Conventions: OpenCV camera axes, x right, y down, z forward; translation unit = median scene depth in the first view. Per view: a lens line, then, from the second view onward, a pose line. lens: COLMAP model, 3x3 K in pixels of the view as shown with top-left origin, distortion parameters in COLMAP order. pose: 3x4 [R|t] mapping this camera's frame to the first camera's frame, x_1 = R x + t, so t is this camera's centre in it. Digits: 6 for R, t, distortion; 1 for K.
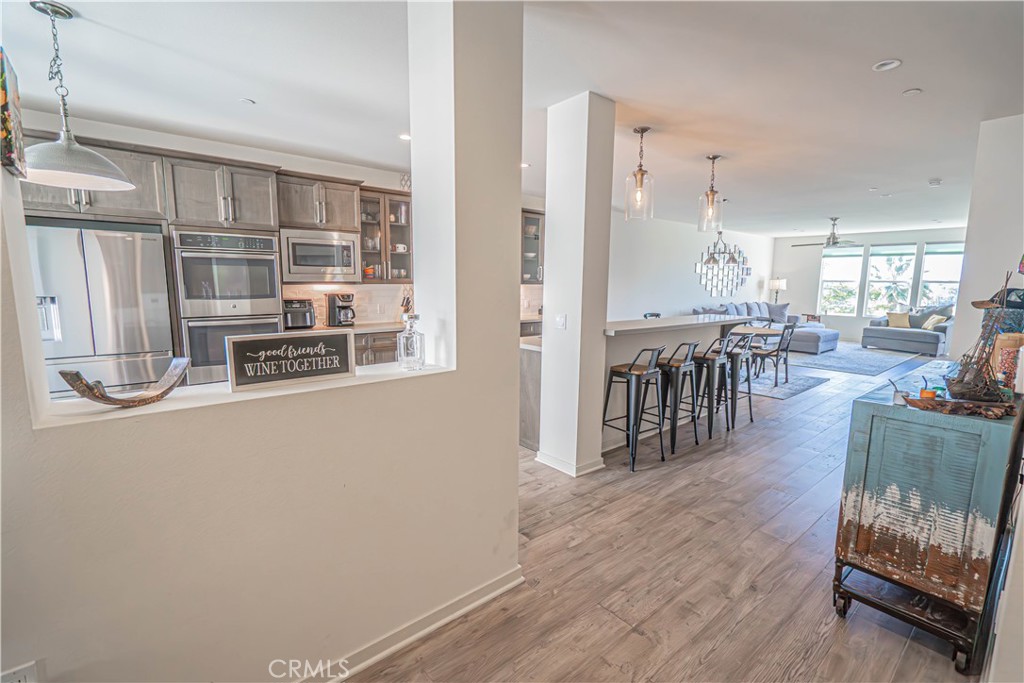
lens RADIAL K [[464.0, 0, 506.9], [0, 464.0, 344.5], [0, 0, 1]] dist [0.000784, 0.000215]
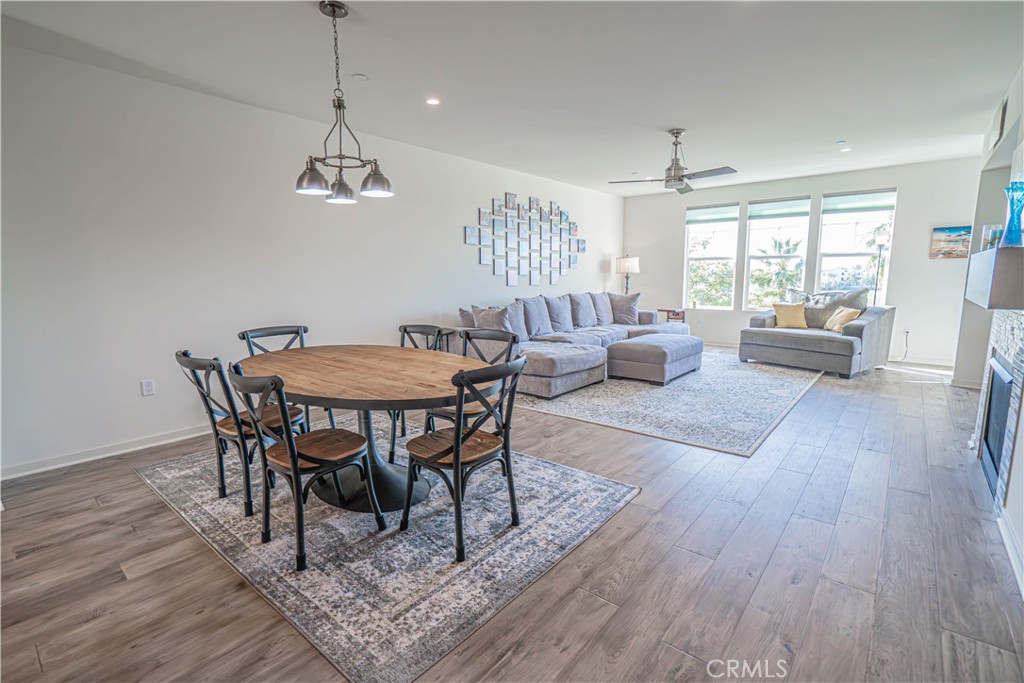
lens RADIAL K [[464.0, 0, 516.8], [0, 464.0, 340.7], [0, 0, 1]] dist [0.000784, 0.000215]
pose [[0.984723, -0.042574, 0.168841, 0.356841], [0.041988, 0.999093, 0.007043, -0.037824], [-0.168987, 0.000154, 0.985618, 0.426014]]
